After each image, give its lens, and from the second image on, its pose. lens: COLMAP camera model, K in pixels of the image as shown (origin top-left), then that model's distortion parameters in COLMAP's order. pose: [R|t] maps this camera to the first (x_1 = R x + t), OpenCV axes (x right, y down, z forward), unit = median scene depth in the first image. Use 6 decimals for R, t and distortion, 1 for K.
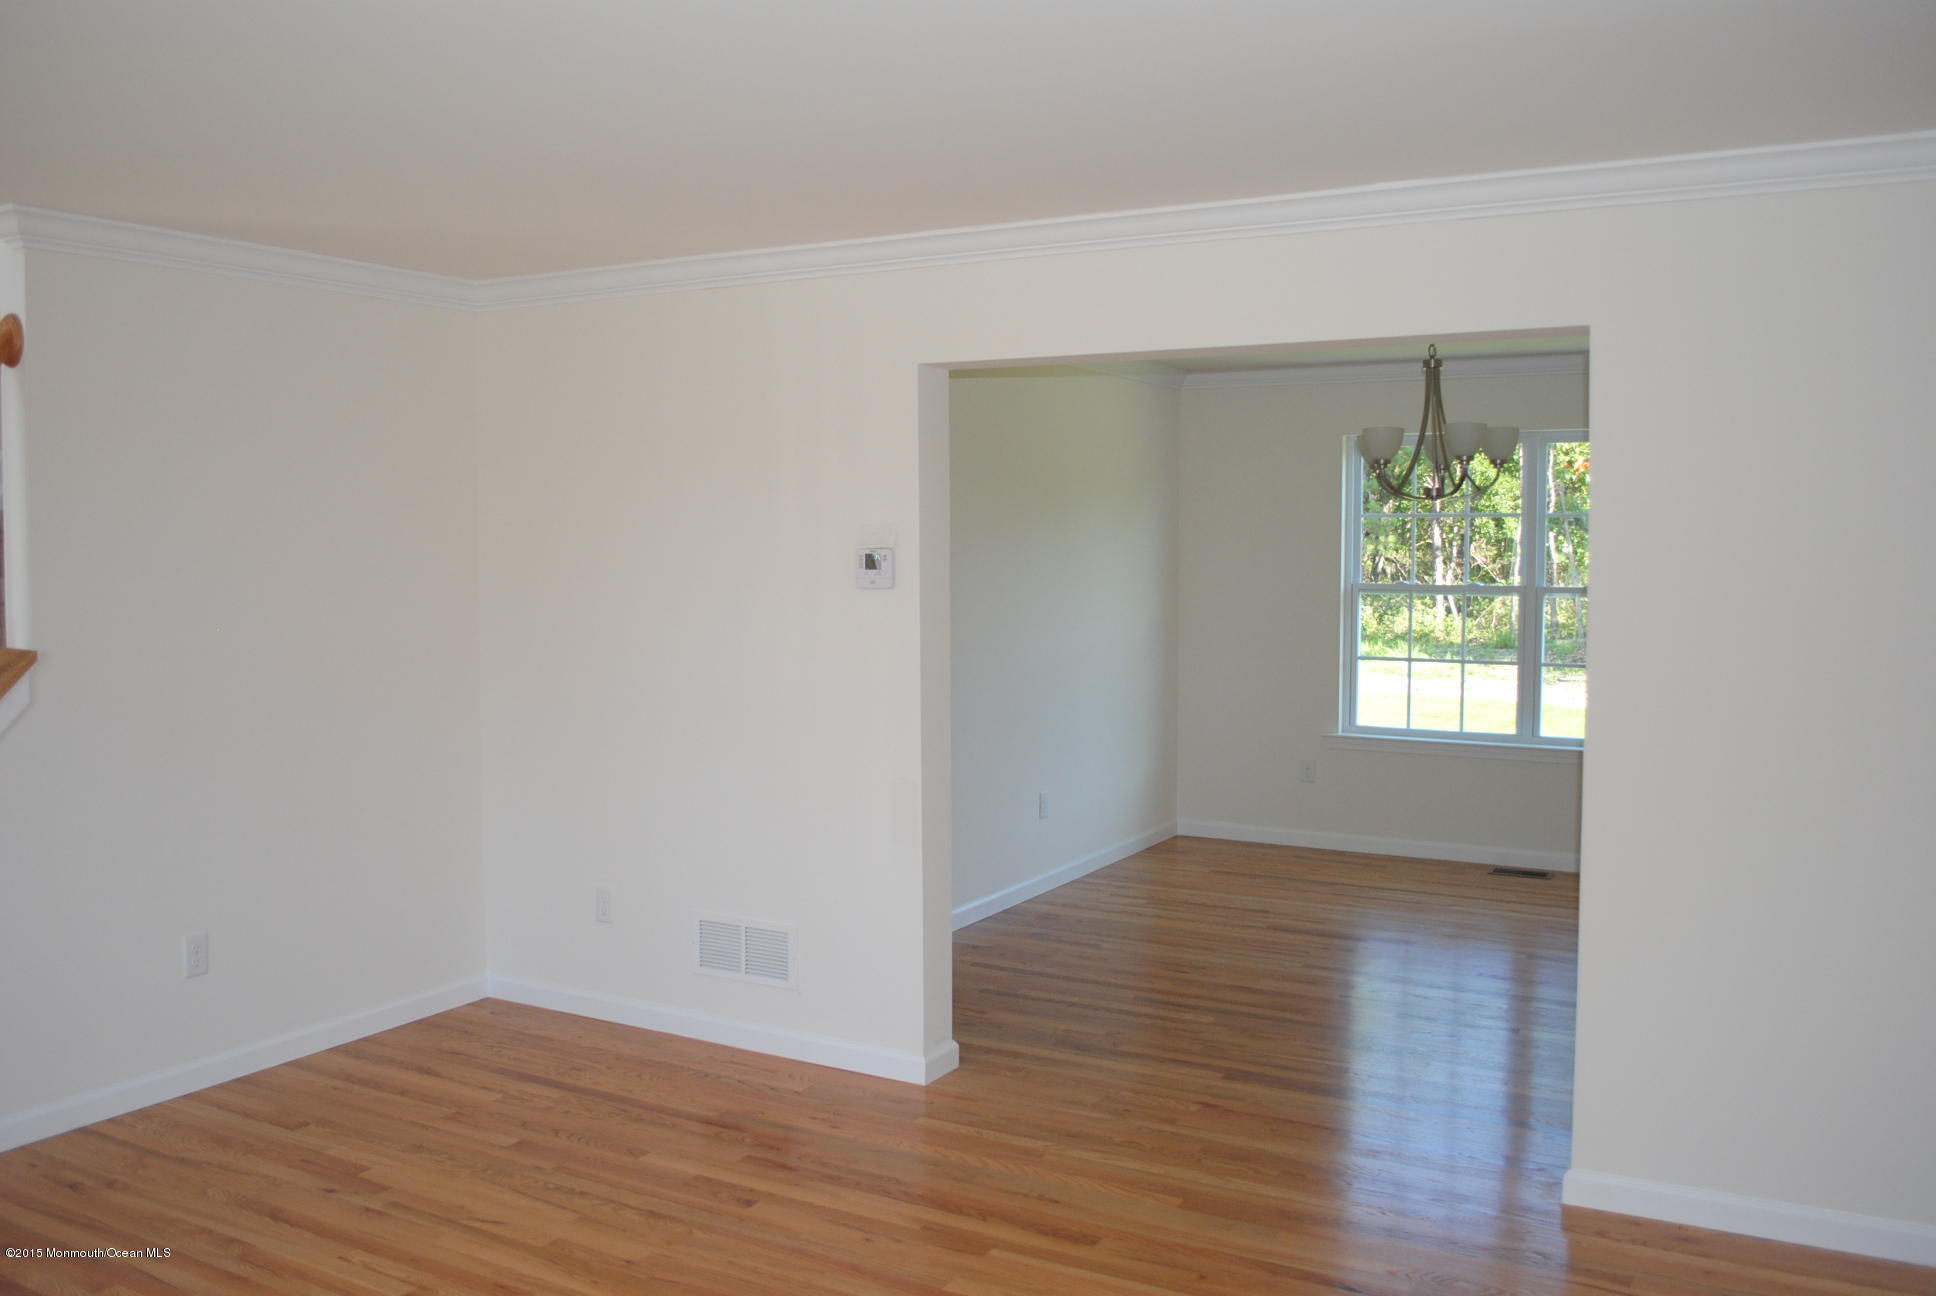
lens RADIAL K [[1615.8, 0, 954.2], [0, 1615.8, 642.6], [0, 0, 1]] dist [-0.061302, -0.005321]
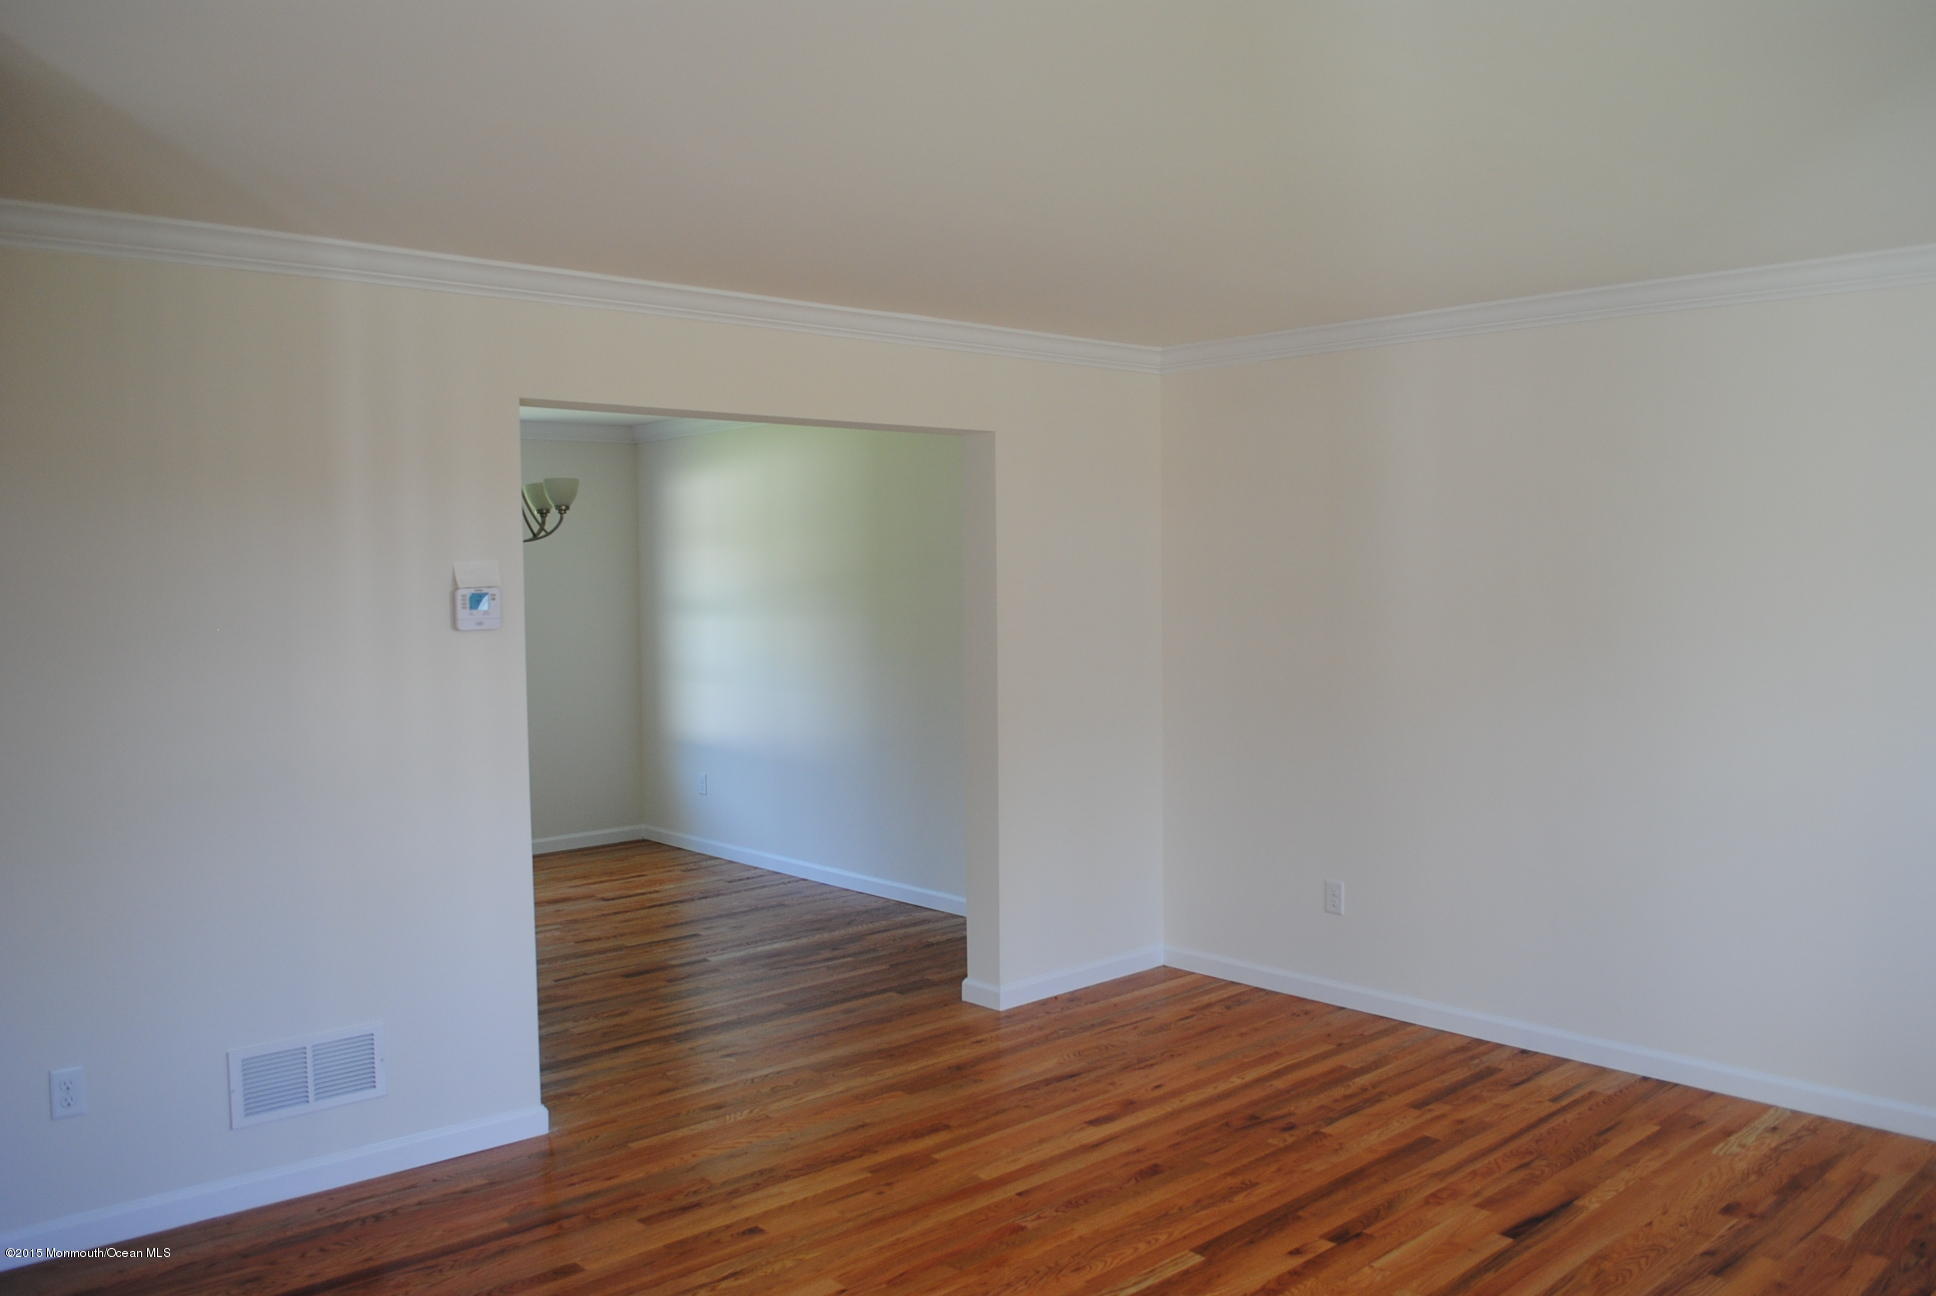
lens RADIAL K [[1559.4, 0, 964.9], [0, 1559.4, 646.5], [0, 0, 1]] dist [-0.089963, 0.011801]
pose [[0.298280, -0.052784, 0.953018, -0.950860], [0.065370, 0.997255, 0.034774, -0.042596], [-0.952237, 0.051926, 0.300912, 0.534158]]
